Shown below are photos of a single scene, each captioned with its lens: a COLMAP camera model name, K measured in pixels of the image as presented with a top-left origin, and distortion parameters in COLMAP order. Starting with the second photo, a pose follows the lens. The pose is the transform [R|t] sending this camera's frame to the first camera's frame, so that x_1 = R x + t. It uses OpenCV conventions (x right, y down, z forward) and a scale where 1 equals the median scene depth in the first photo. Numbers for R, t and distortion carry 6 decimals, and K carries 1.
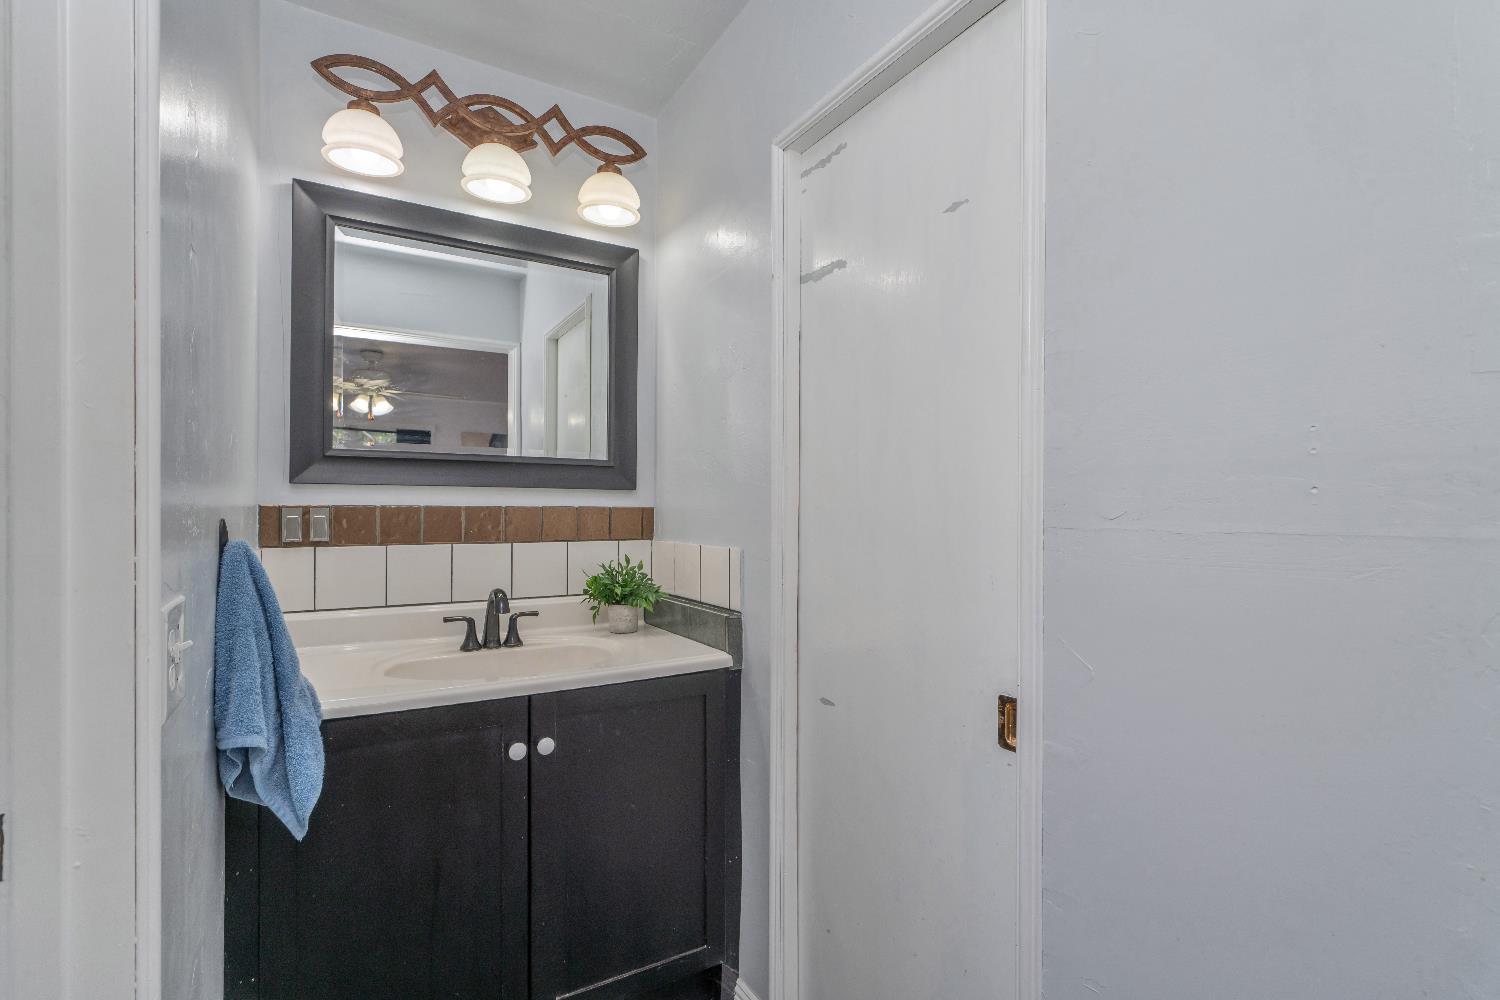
lens RADIAL K [[691.8, 0, 750.0], [0, 691.8, 500.0], [0, 0, 1]] dist [0.000625, 0.000370]
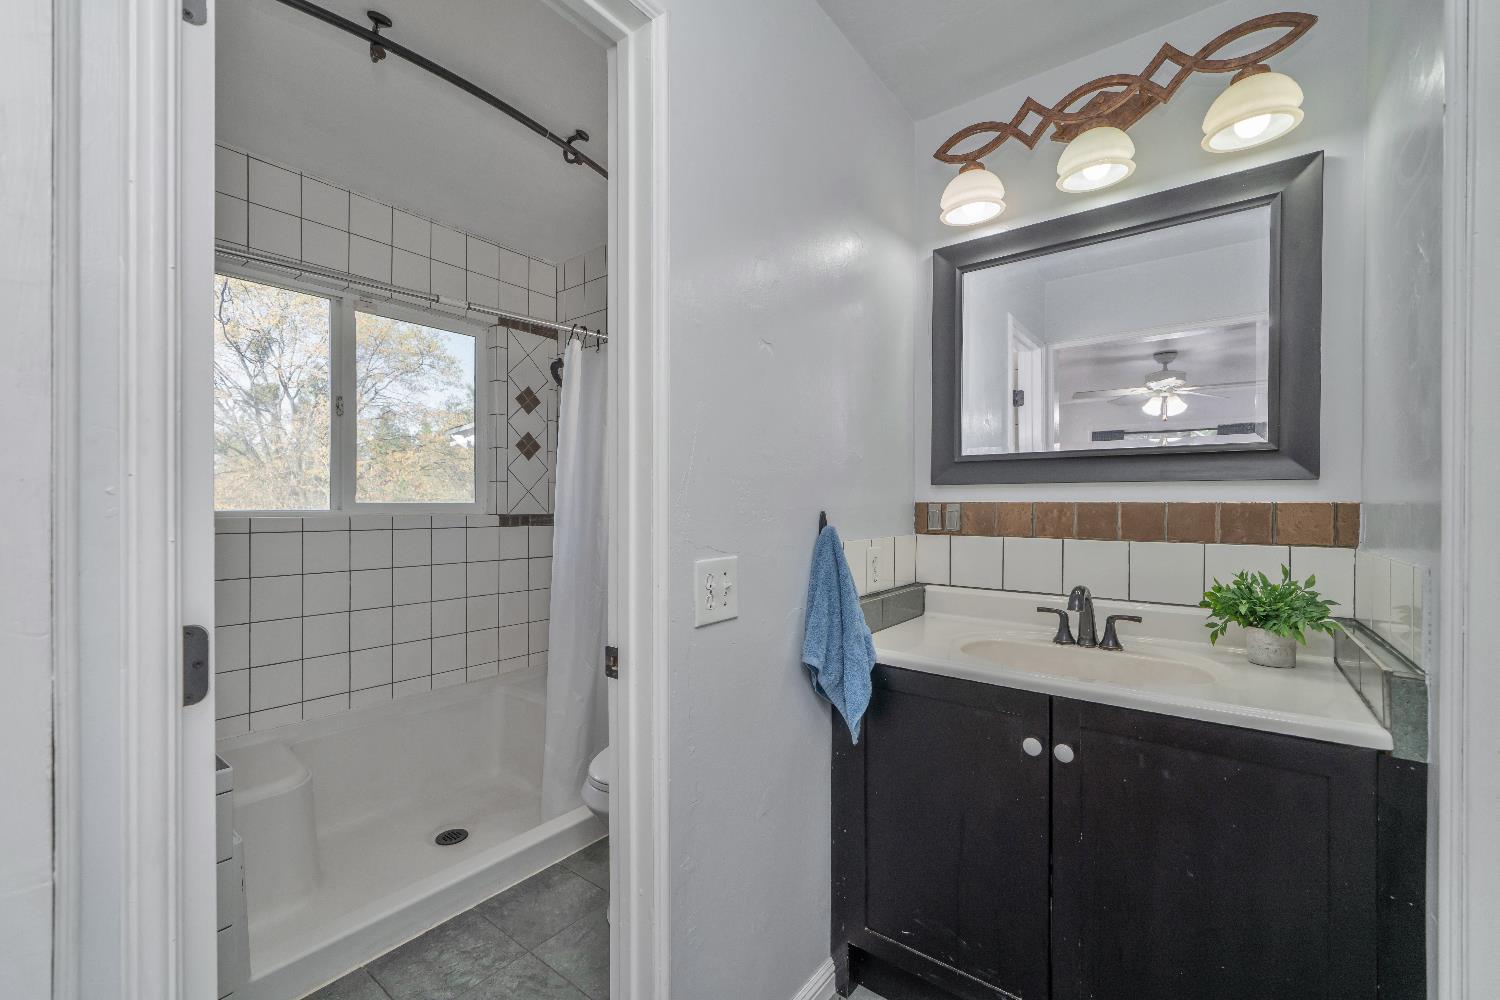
lens RADIAL K [[630.0, 0, 750.0], [0, 630.0, 500.0], [0, 0, 1]] dist [0.002718, 0.000582]
pose [[0.361490, -0.009403, -0.932329, 0.280287], [0.011082, 0.999922, -0.005788, 0.005883], [0.932310, -0.008240, 0.361566, 0.222314]]
